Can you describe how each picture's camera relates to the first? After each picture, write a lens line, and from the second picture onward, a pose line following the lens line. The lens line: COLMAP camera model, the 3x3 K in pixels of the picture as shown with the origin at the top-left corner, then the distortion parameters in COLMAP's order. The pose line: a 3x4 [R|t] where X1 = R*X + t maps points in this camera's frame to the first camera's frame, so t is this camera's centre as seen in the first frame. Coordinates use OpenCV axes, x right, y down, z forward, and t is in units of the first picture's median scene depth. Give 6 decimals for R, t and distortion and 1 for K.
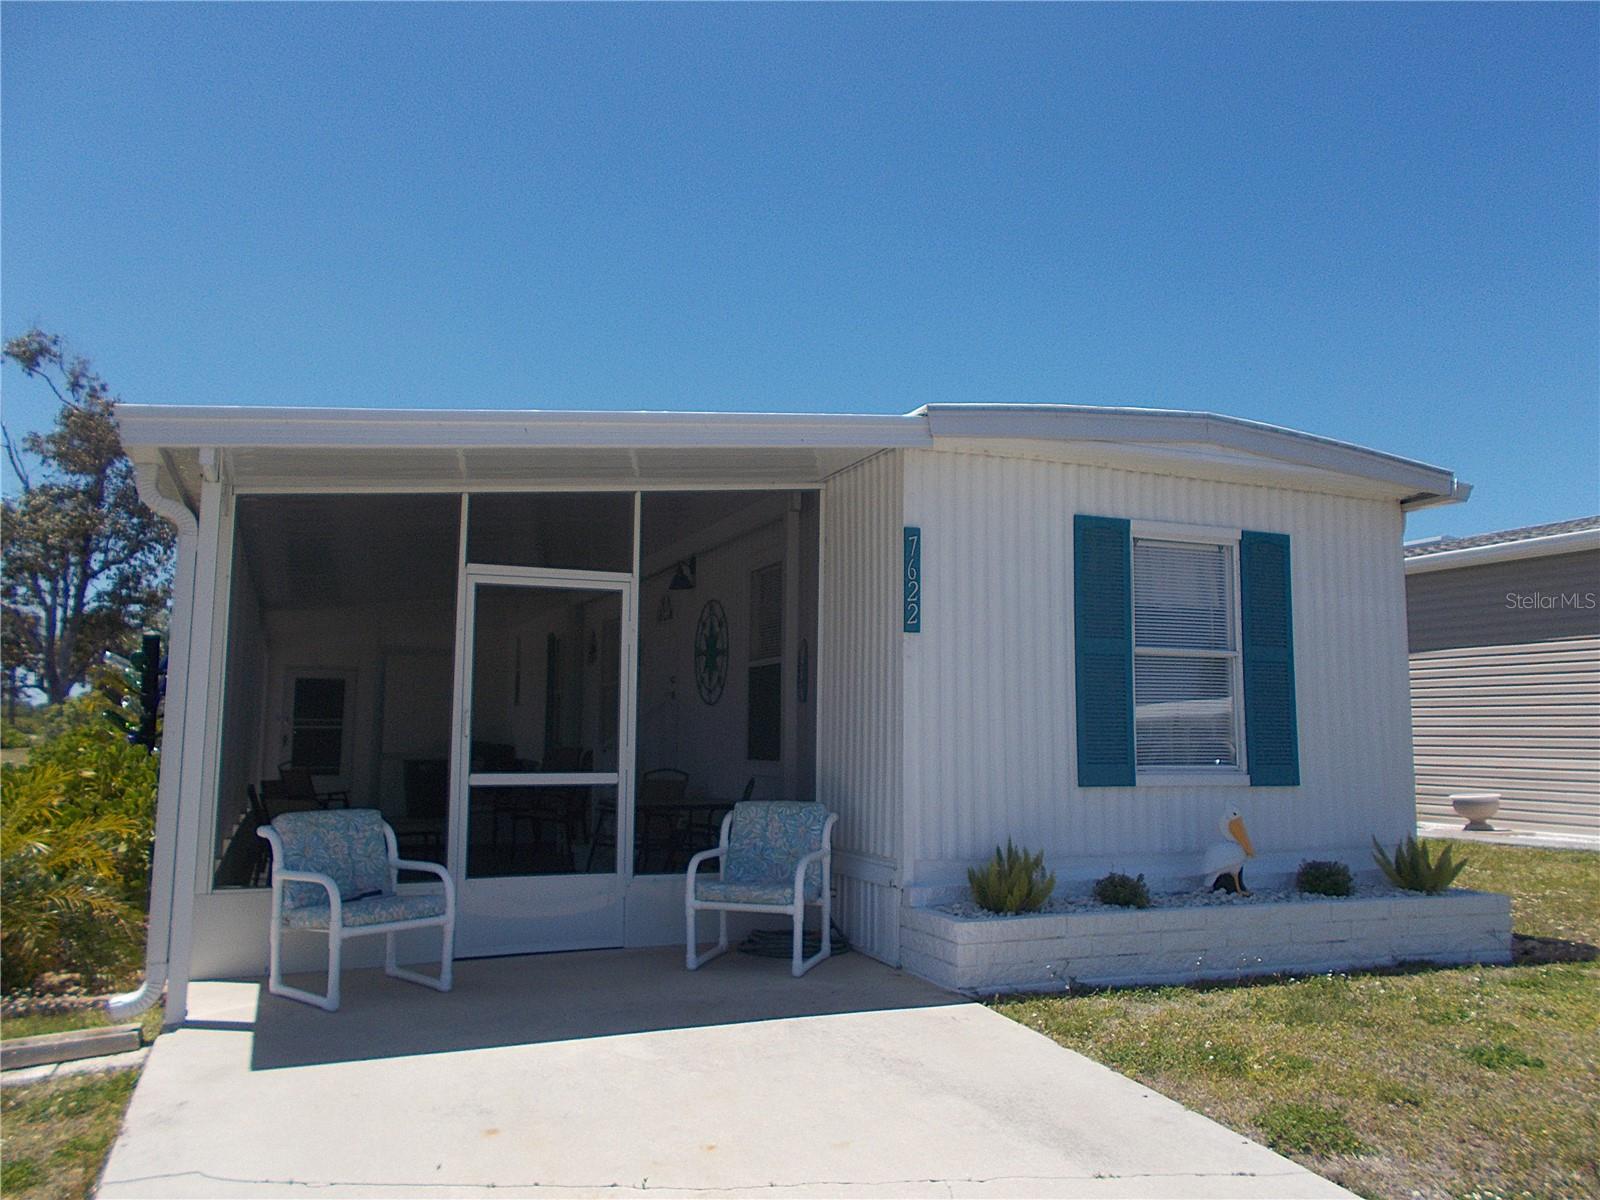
lens RADIAL K [[1219.2, 0, 803.3], [0, 1219.2, 592.2], [0, 0, 1]] dist [0.008525, -0.006577]
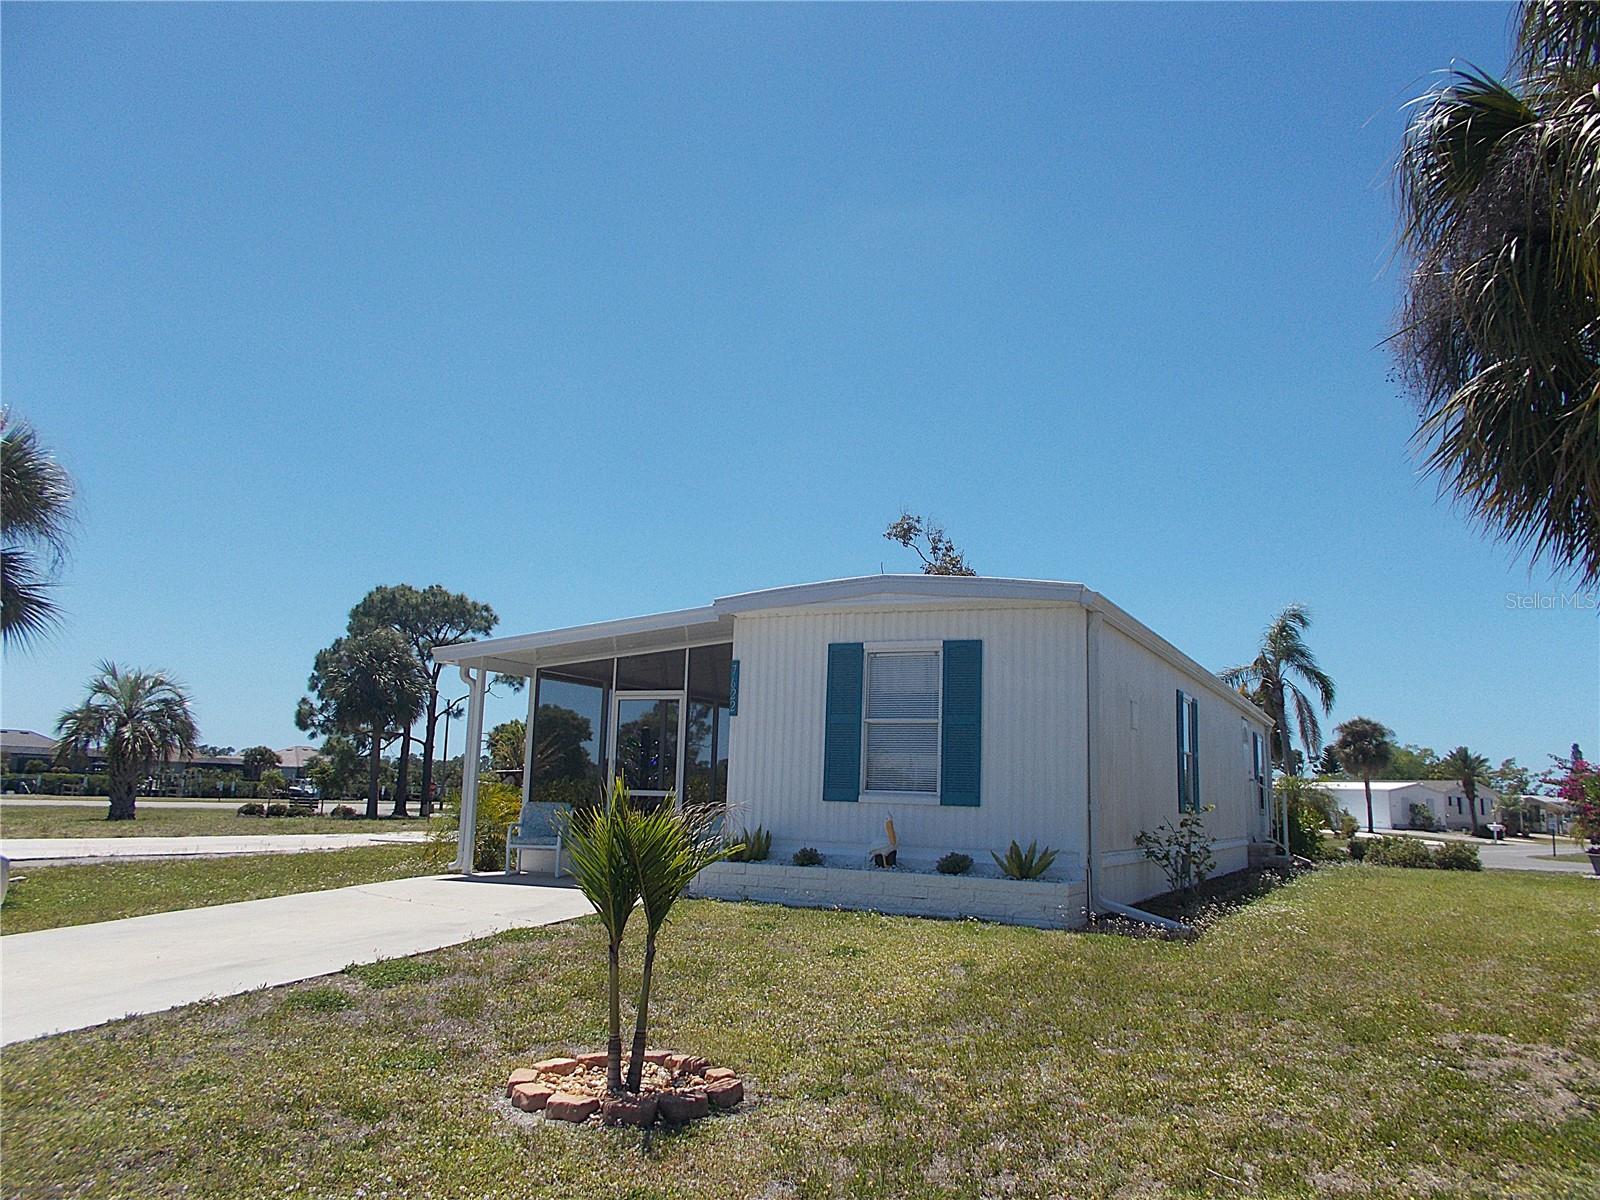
lens RADIAL K [[1219.2, 0, 789.9], [0, 1219.2, 605.0], [0, 0, 1]] dist [0.008525, -0.006577]
pose [[0.662429, -0.104909, -0.741742, 1.462052], [0.058278, 0.994362, -0.088593, 0.032167], [0.746854, 0.015460, 0.664808, -0.188865]]
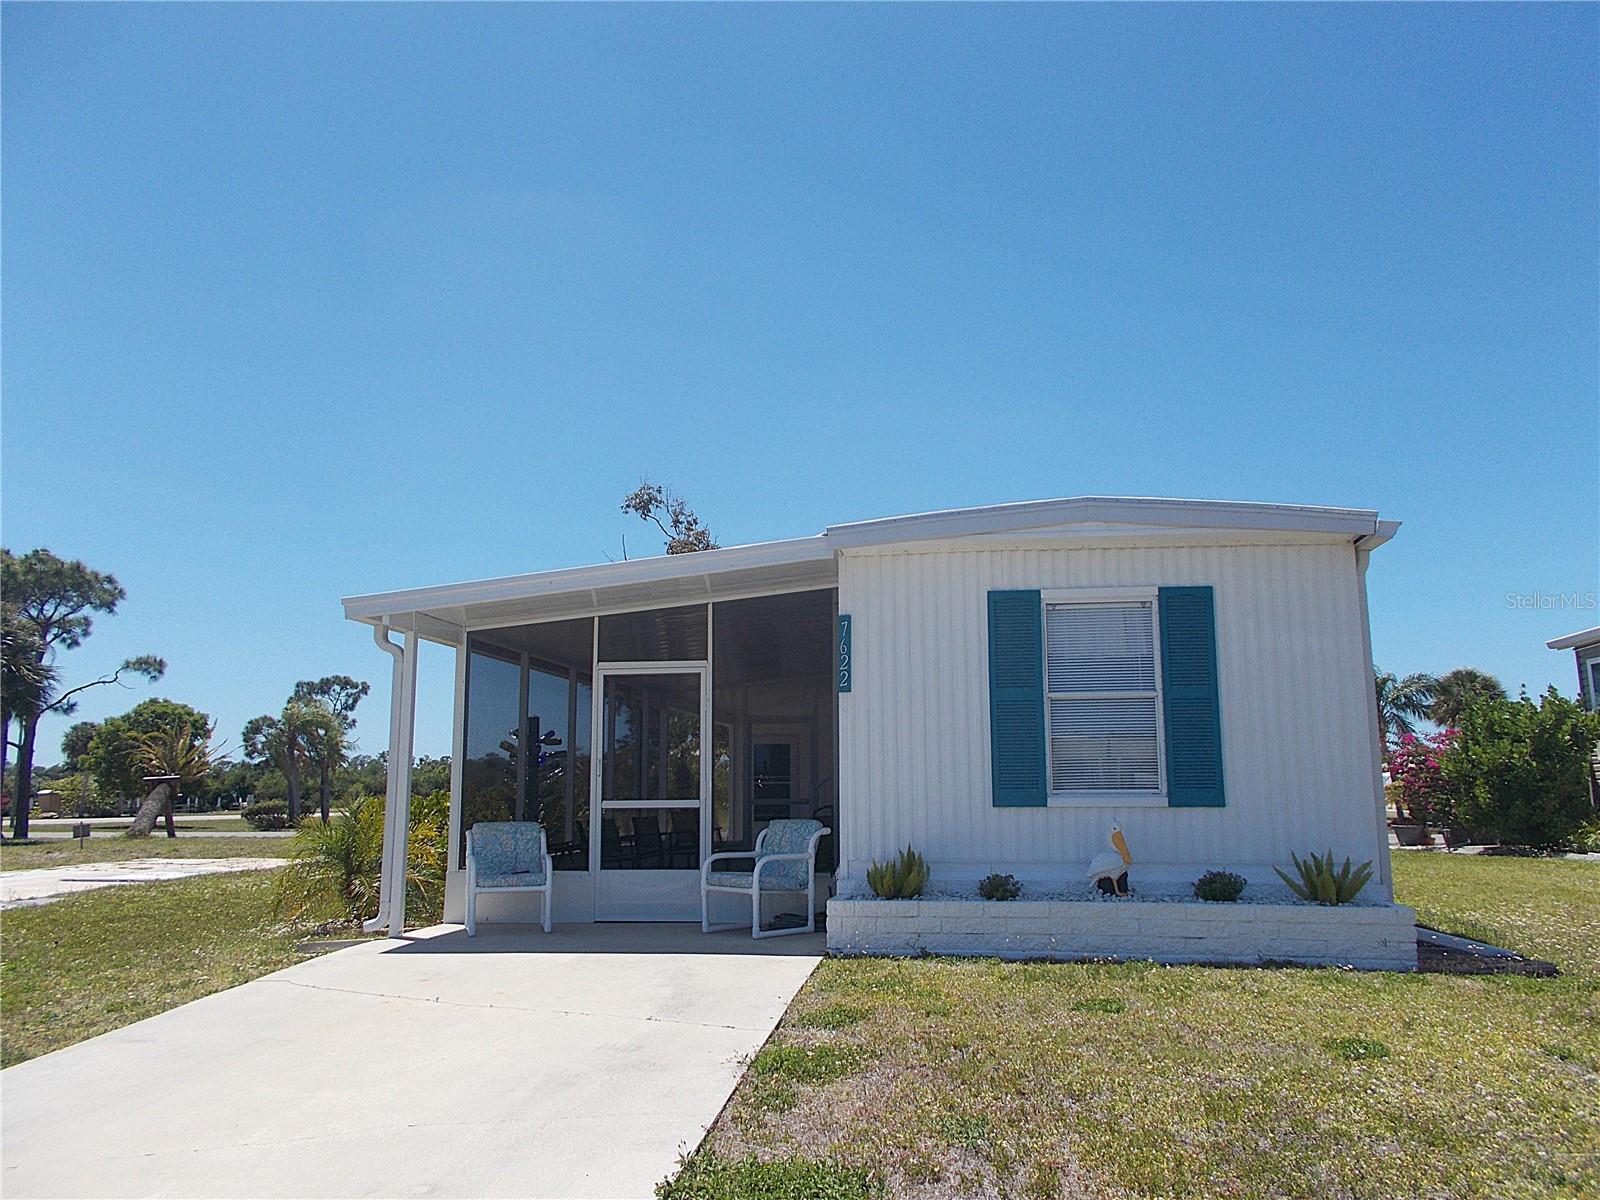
lens RADIAL K [[1219.2, 0, 806.0], [0, 1219.2, 599.7], [0, 0, 1]] dist [0.008525, -0.006577]
pose [[0.865161, -0.091698, -0.493040, 0.676178], [0.069118, 0.995561, -0.063875, 0.013088], [0.496709, 0.021184, 0.867659, -0.187765]]
